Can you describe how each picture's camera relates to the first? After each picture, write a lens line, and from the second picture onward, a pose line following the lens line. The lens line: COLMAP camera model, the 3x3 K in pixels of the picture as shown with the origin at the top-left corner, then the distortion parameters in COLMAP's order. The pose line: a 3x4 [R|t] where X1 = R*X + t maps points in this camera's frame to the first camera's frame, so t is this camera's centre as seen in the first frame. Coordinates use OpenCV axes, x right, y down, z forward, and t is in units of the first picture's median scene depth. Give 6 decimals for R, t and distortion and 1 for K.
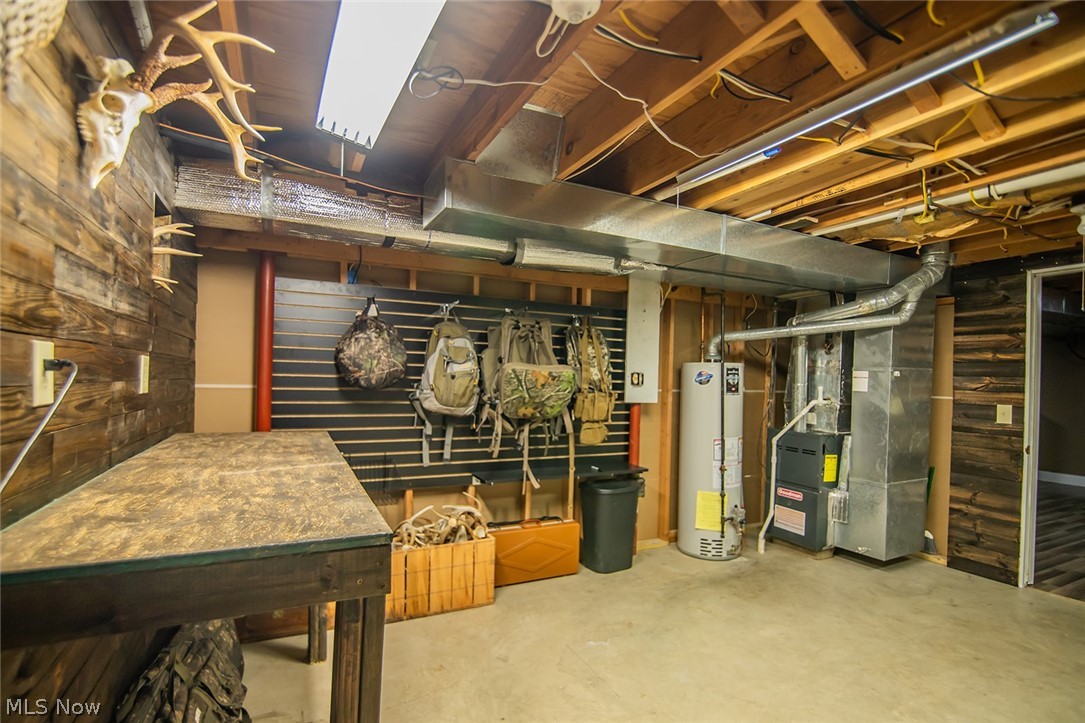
lens RADIAL K [[498.9, 0, 537.1], [0, 498.9, 379.0], [0, 0, 1]] dist [-0.023473, 0.002153]
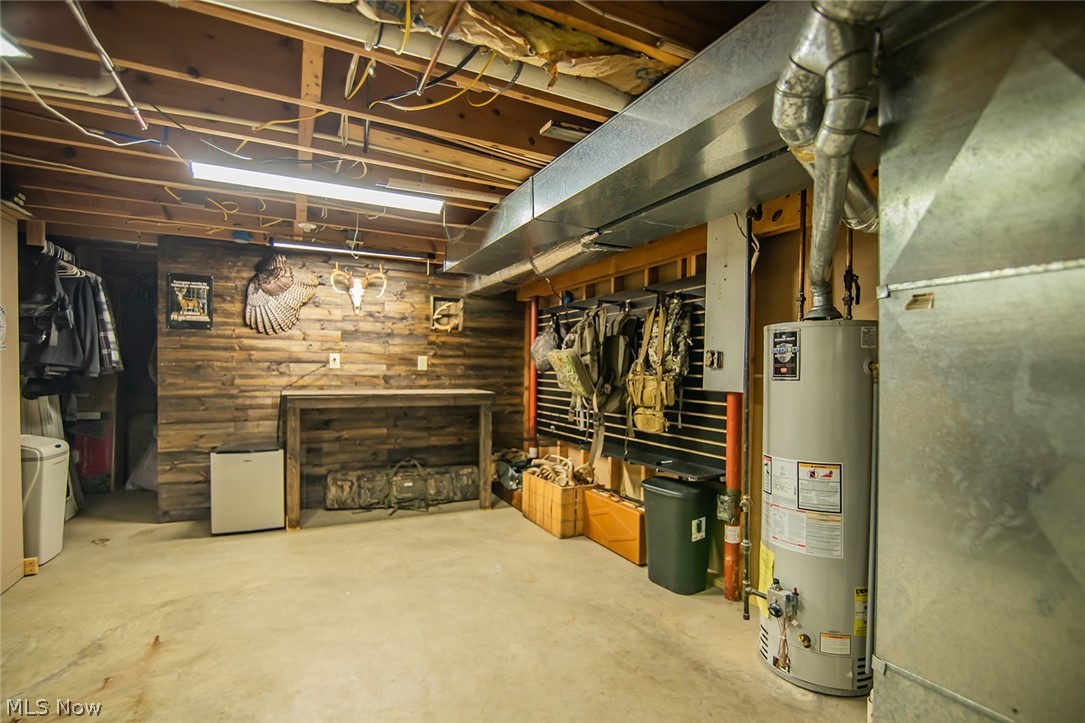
lens RADIAL K [[498.9, 0, 537.1], [0, 498.9, 379.0], [0, 0, 1]] dist [-0.023473, 0.002153]
pose [[0.020454, 0.000889, -0.999790, 1.026363], [-0.002345, 0.999997, 0.000841, 0.032910], [0.999788, 0.002327, 0.020456, 0.783018]]
